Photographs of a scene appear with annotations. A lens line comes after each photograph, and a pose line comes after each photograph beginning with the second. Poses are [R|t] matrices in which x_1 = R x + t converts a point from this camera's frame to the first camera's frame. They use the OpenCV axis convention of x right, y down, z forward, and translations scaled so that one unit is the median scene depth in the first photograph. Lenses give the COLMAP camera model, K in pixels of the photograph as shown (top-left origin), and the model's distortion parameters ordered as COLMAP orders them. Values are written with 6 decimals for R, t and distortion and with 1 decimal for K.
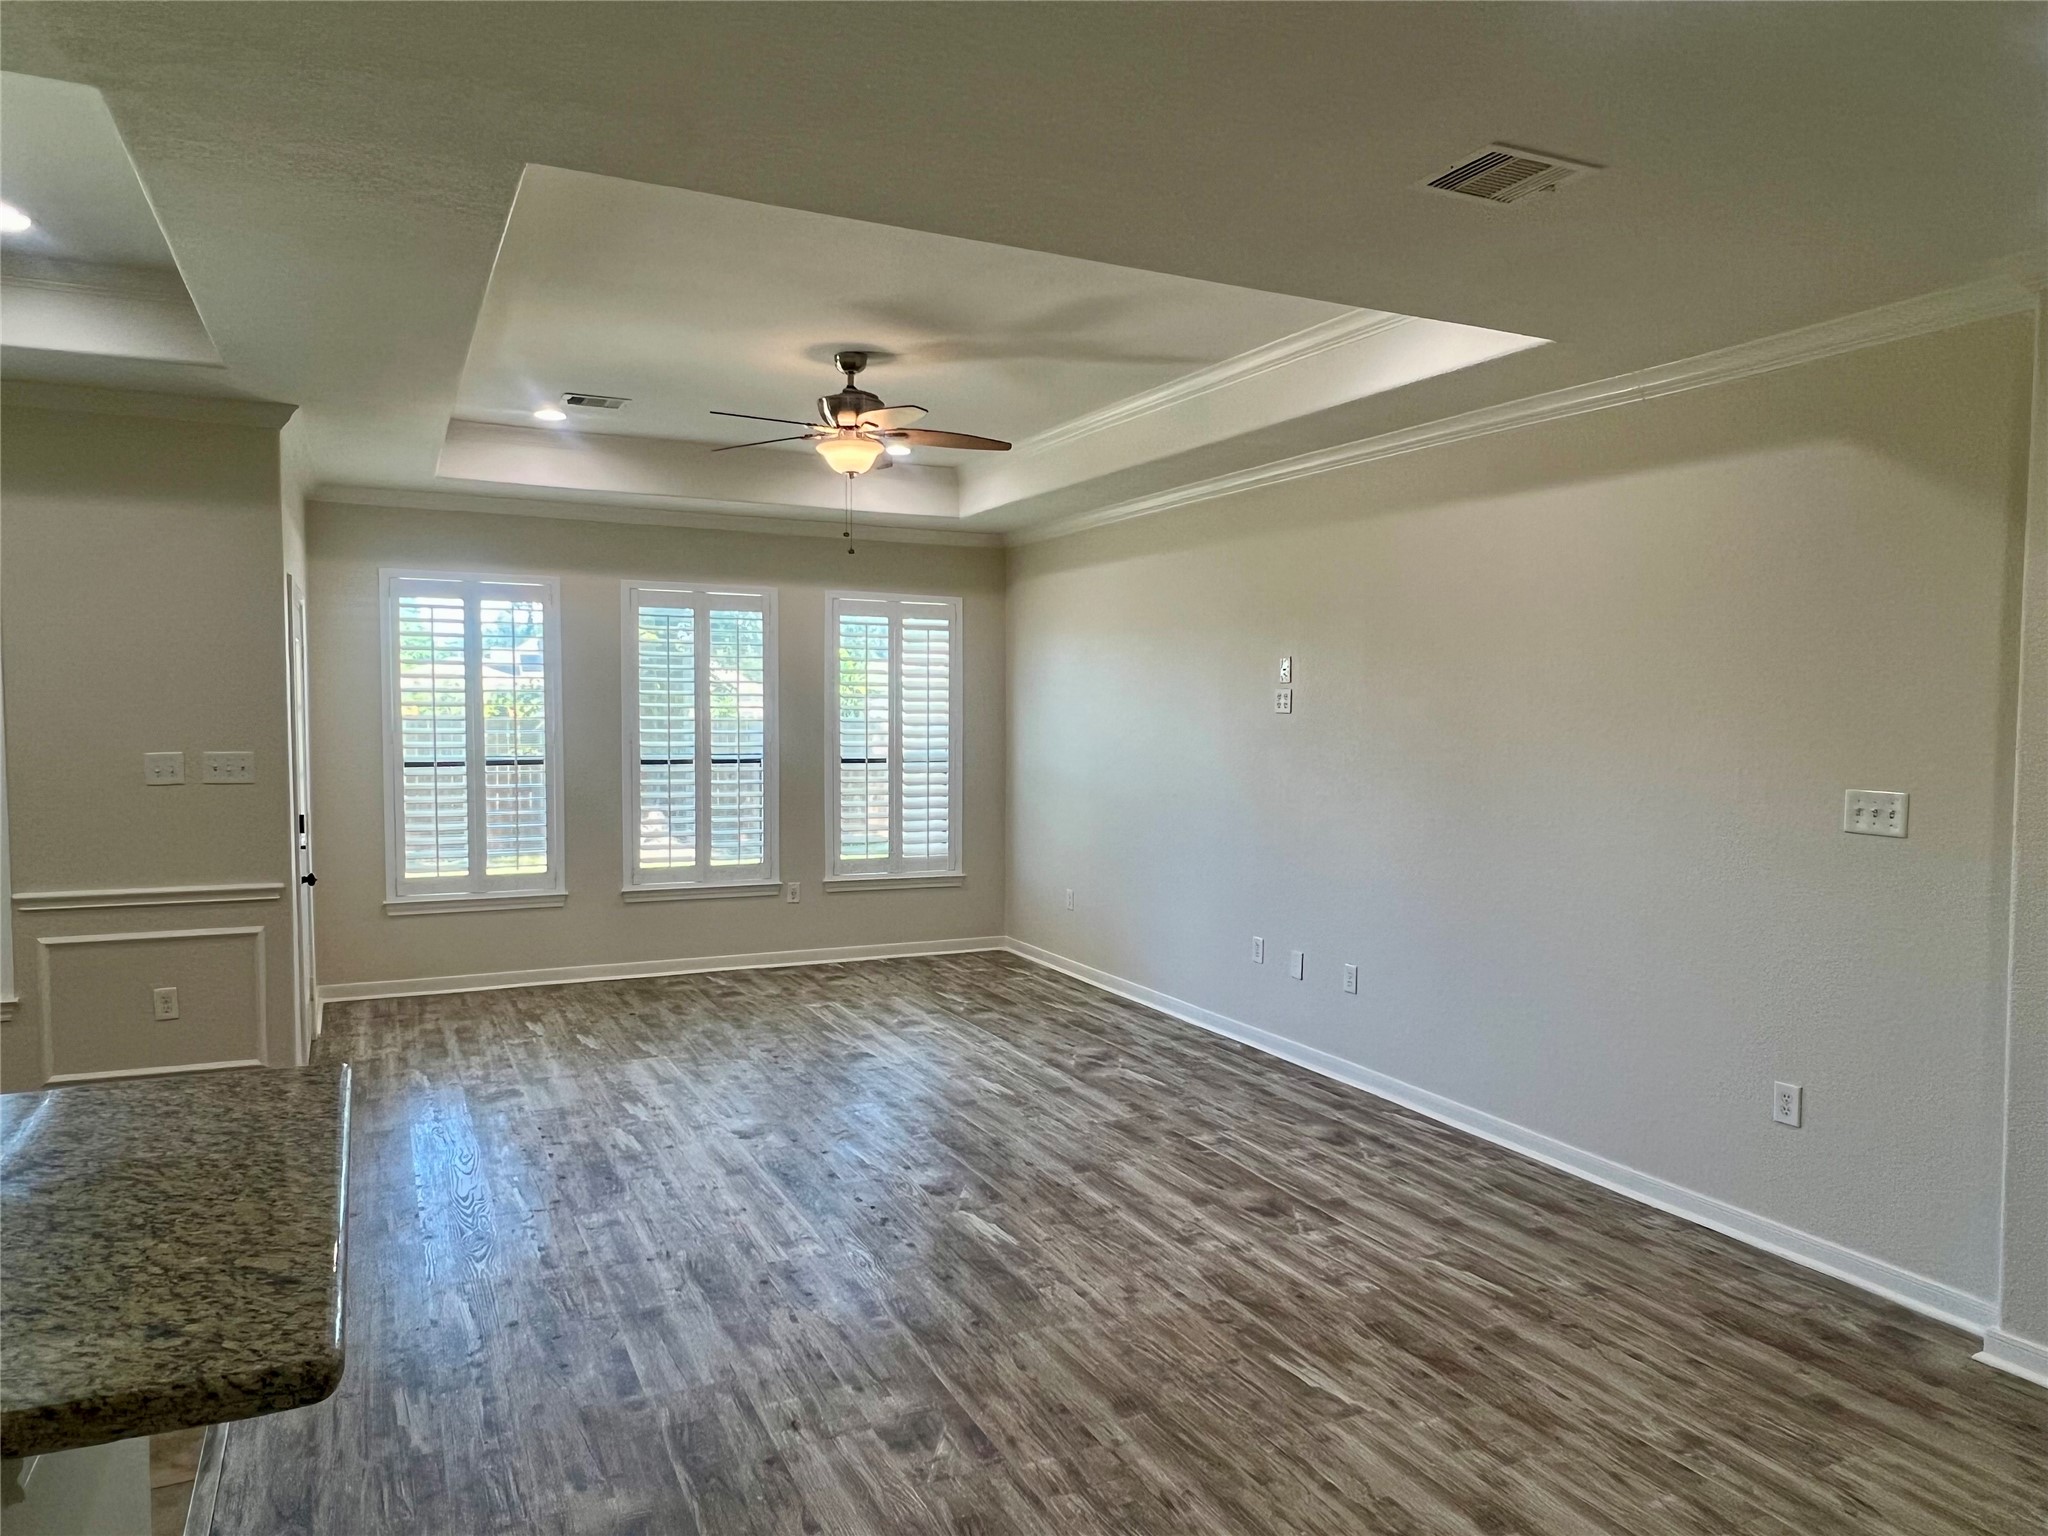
lens RADIAL K [[1318.9, 0, 1016.6], [0, 1318.9, 766.1], [0, 0, 1]] dist [-0.003160, -0.001067]
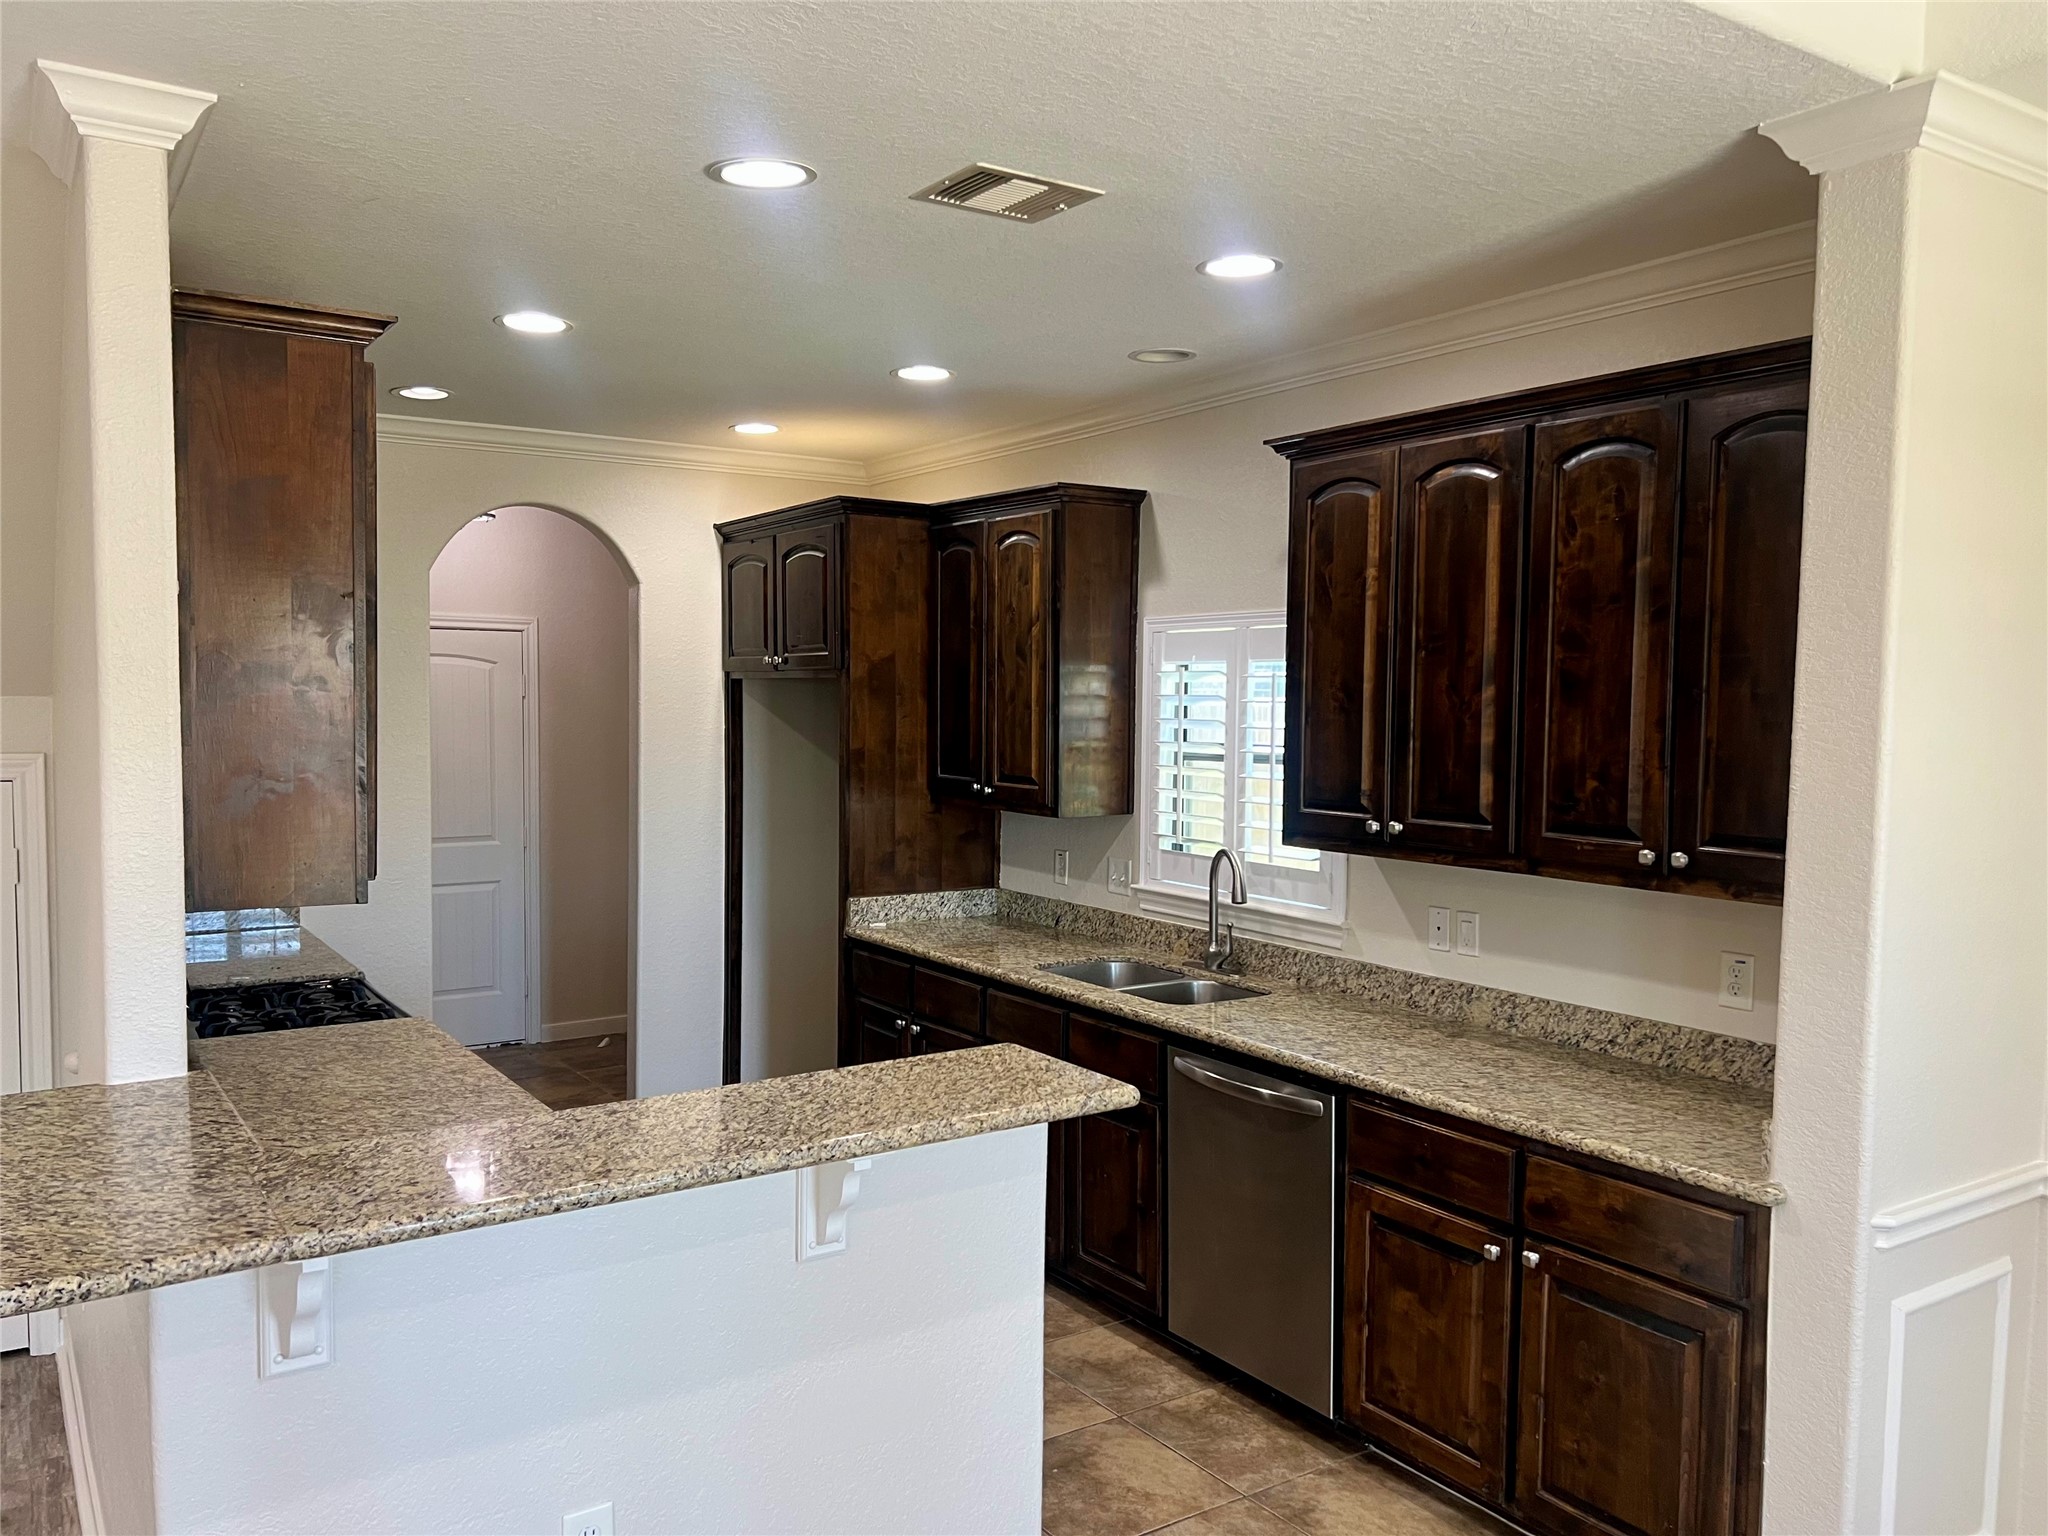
lens RADIAL K [[1550.3, 0, 1015.1], [0, 1550.3, 776.7], [0, 0, 1]] dist [0.025867, -0.019220]
pose [[-0.990447, -0.009228, -0.137586, -0.428006], [-0.023255, 0.994645, 0.100696, -0.071281], [0.135920, 0.102933, -0.985358, 0.829653]]
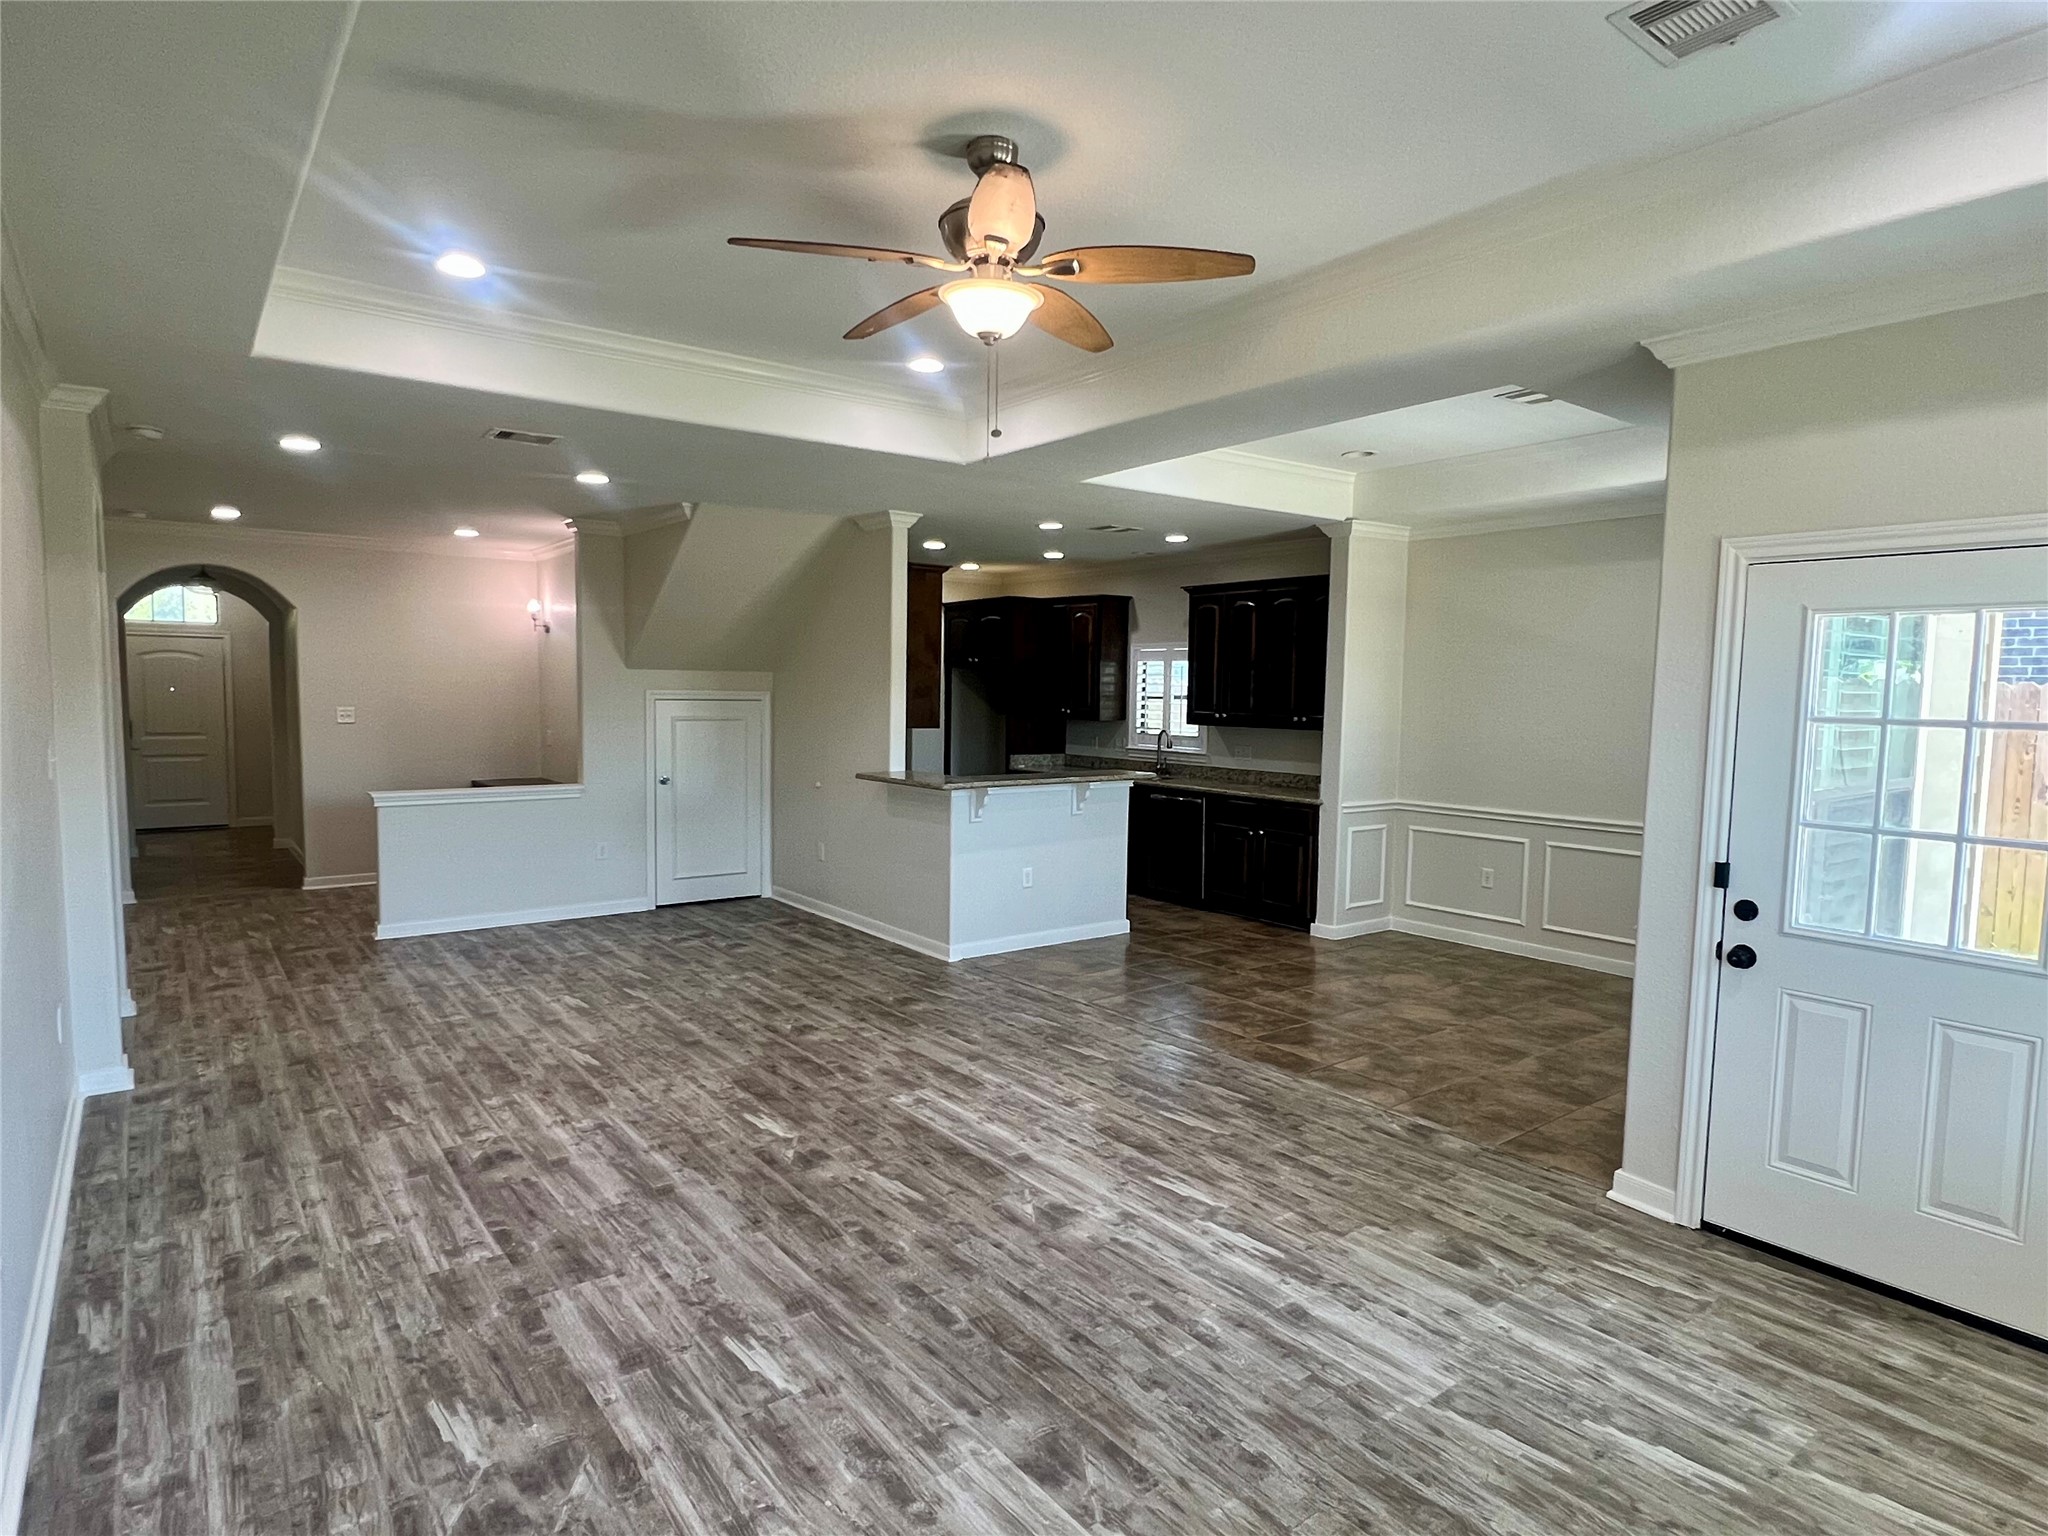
lens RADIAL K [[1143.1, 0, 1022.5], [0, 1143.1, 773.4], [0, 0, 1]] dist [-0.002512, 0.000193]
pose [[-0.980209, -0.004612, -0.197910, -0.038526], [-0.029808, 0.991769, 0.124519, -0.096821], [0.195707, 0.127954, -0.972279, 1.839369]]
